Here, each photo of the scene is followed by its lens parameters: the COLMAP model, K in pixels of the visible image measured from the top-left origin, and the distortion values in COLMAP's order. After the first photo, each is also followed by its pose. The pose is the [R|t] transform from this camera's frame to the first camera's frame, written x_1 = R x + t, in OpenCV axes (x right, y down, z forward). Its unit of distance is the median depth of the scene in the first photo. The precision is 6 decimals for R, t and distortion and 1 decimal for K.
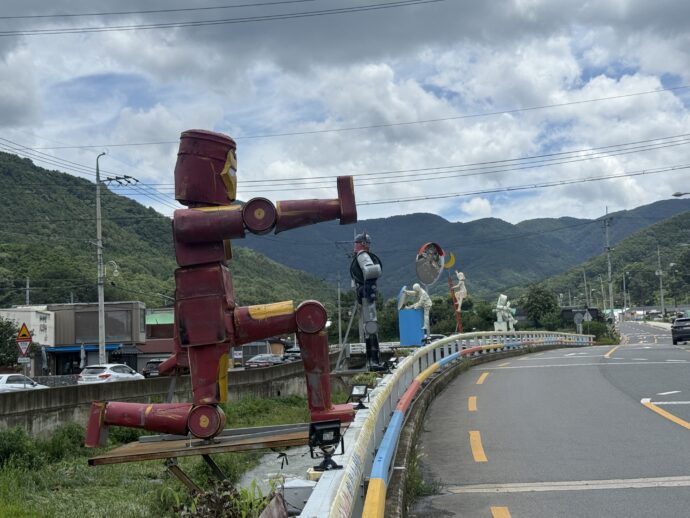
lens RADIAL K [[1165.2, 0, 345.0], [0, 1165.2, 259.0], [0, 0, 1]] dist [0.026316, 0.048318]
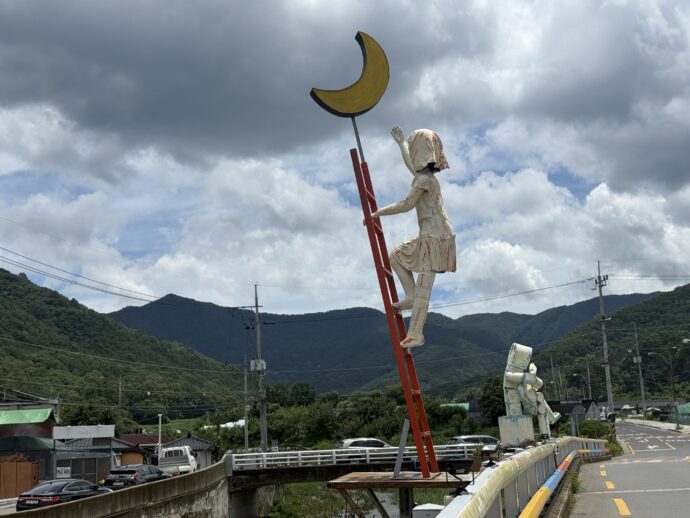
lens RADIAL K [[992.3, 0, 345.0], [0, 992.3, 259.0], [0, 0, 1]] dist [0.095636, 0.022904]
pose [[0.999038, 0.002636, 0.043767, 0.017797], [0.002040, 0.994314, -0.106465, 0.010321], [-0.043799, 0.106452, 0.993353, 0.186838]]
